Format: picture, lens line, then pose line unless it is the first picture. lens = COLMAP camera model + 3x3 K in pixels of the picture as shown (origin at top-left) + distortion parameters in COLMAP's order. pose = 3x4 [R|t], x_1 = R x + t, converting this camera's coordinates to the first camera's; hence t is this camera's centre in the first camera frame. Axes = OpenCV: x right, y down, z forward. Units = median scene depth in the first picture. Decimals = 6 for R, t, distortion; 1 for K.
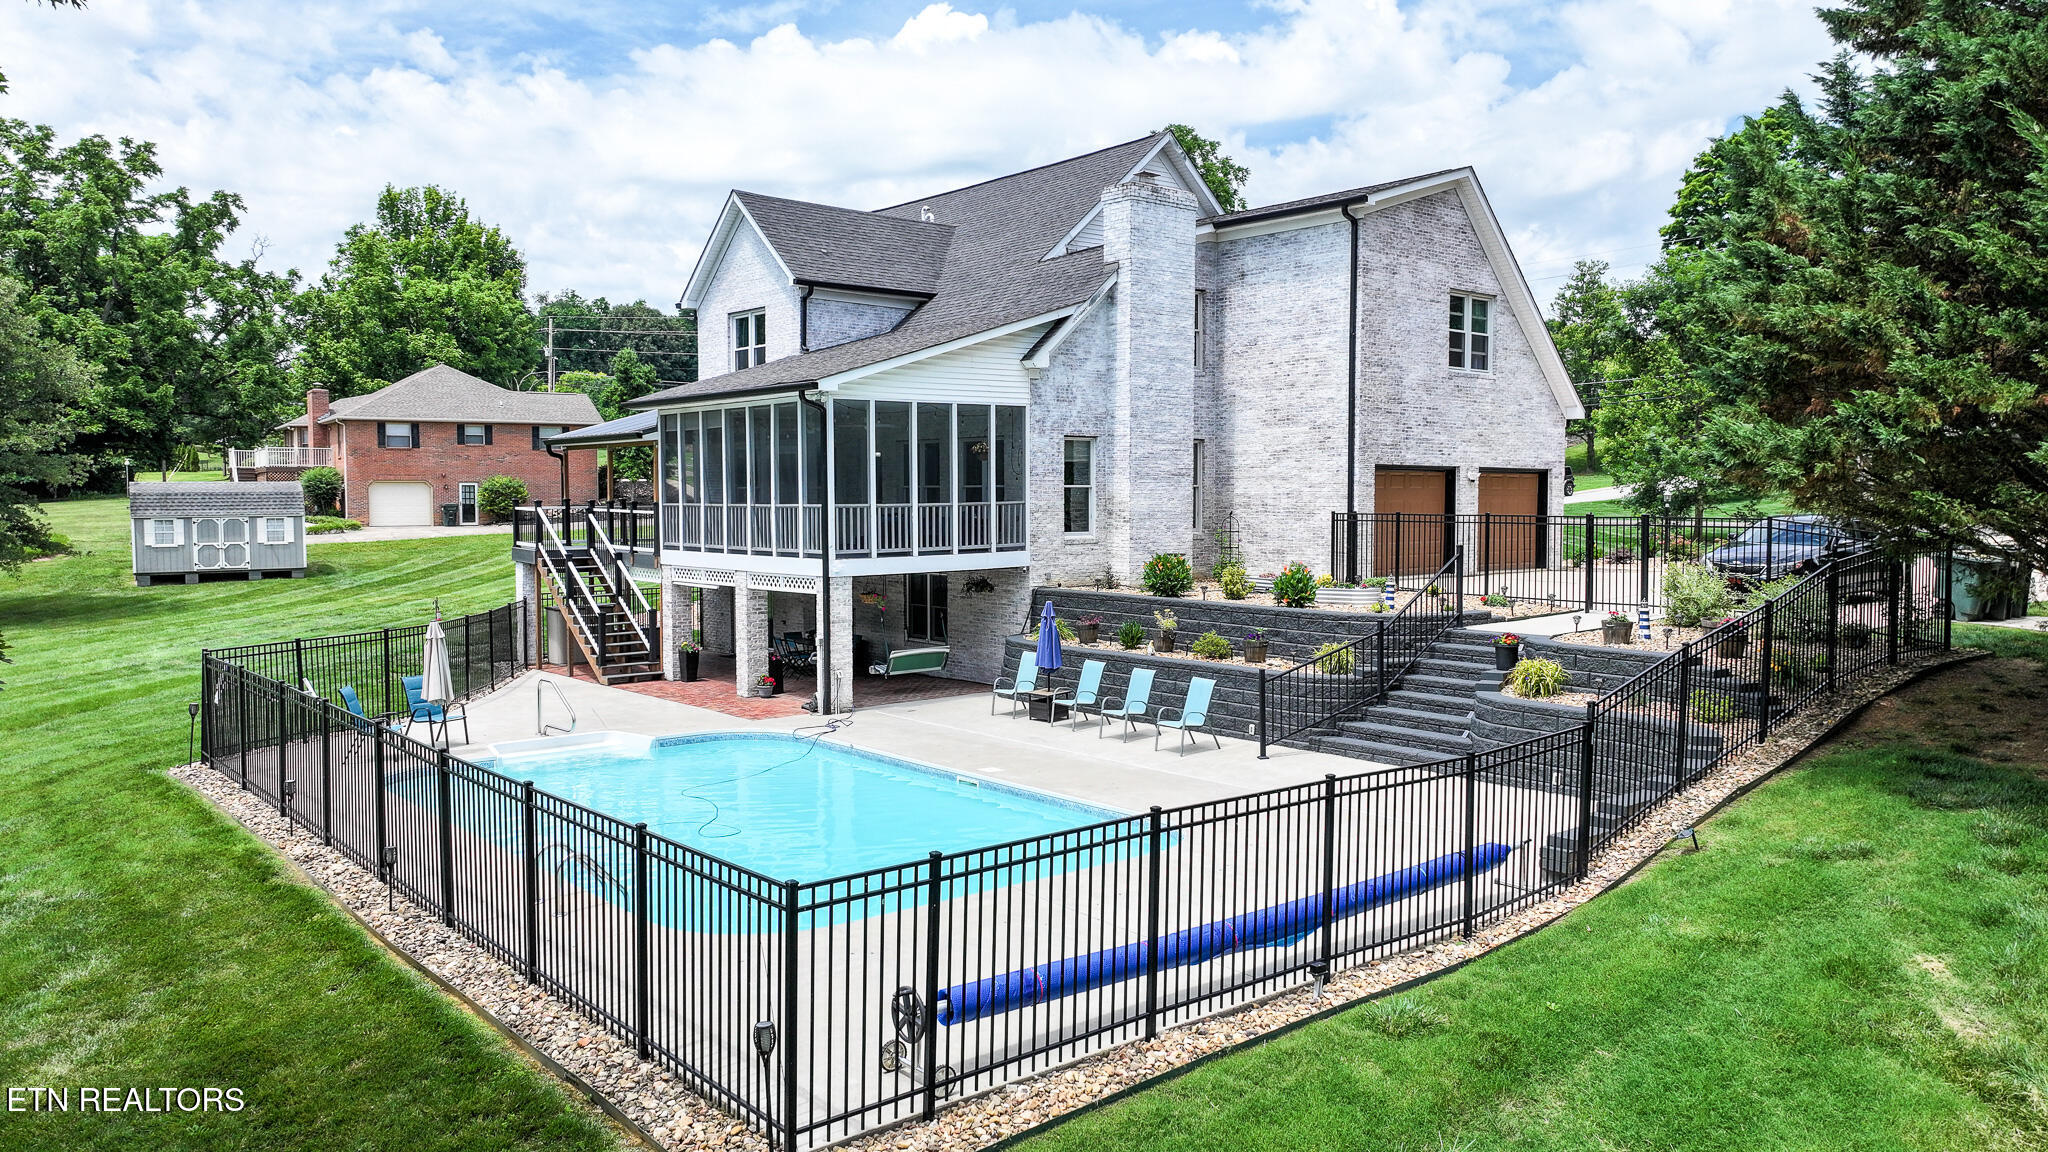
lens RADIAL K [[1425.4, 0, 1024.2], [0, 1425.4, 572.6], [0, 0, 1]] dist [-0.001547, -0.001225]
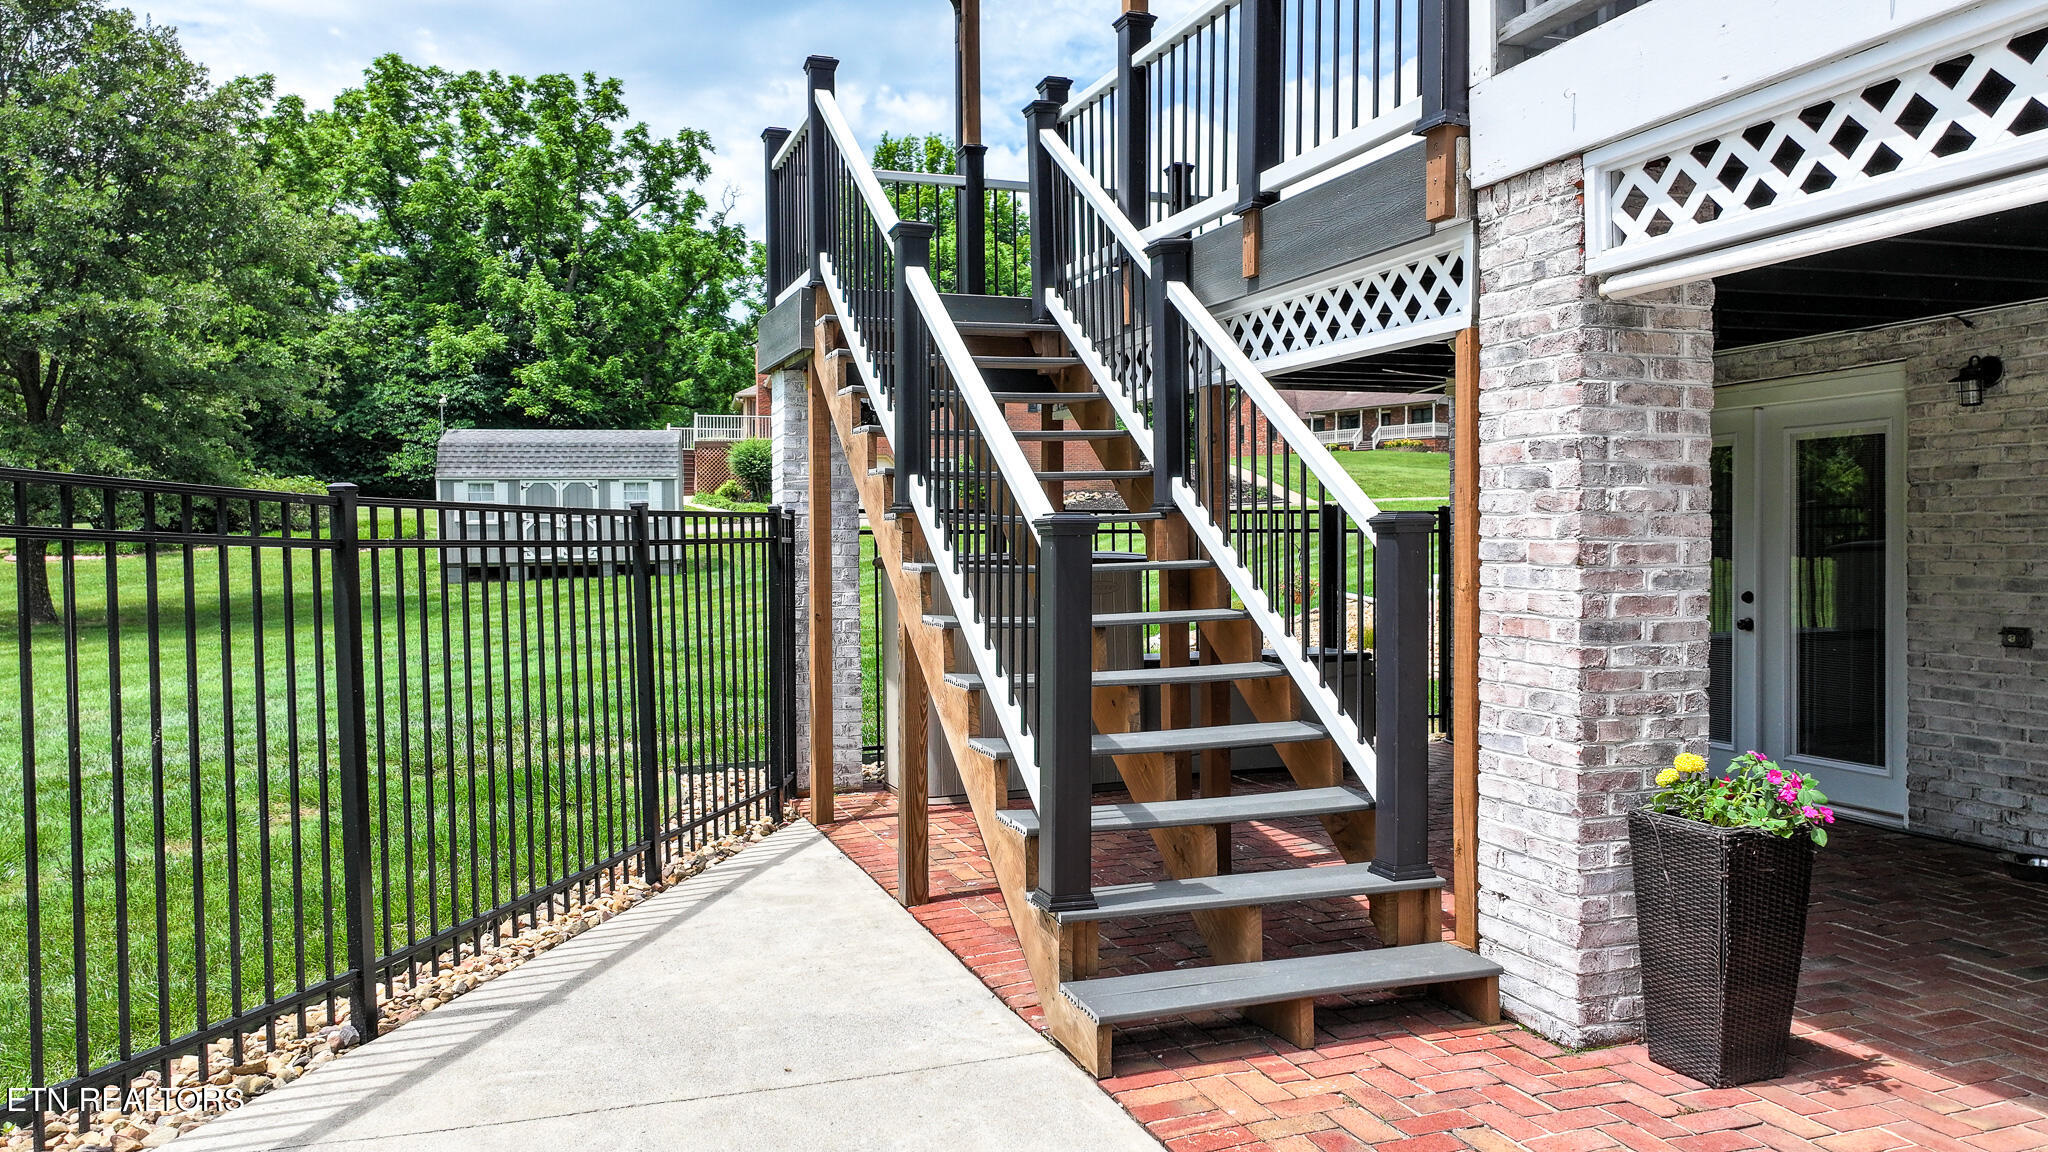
lens RADIAL K [[1425.4, 0, 1022.1], [0, 1425.4, 580.0], [0, 0, 1]] dist [-0.001547, -0.001225]
pose [[0.935855, 0.008025, -0.352294, -0.231914], [-0.018456, 0.999485, -0.026262, 0.035008], [0.351901, 0.031080, 0.935521, 0.801749]]
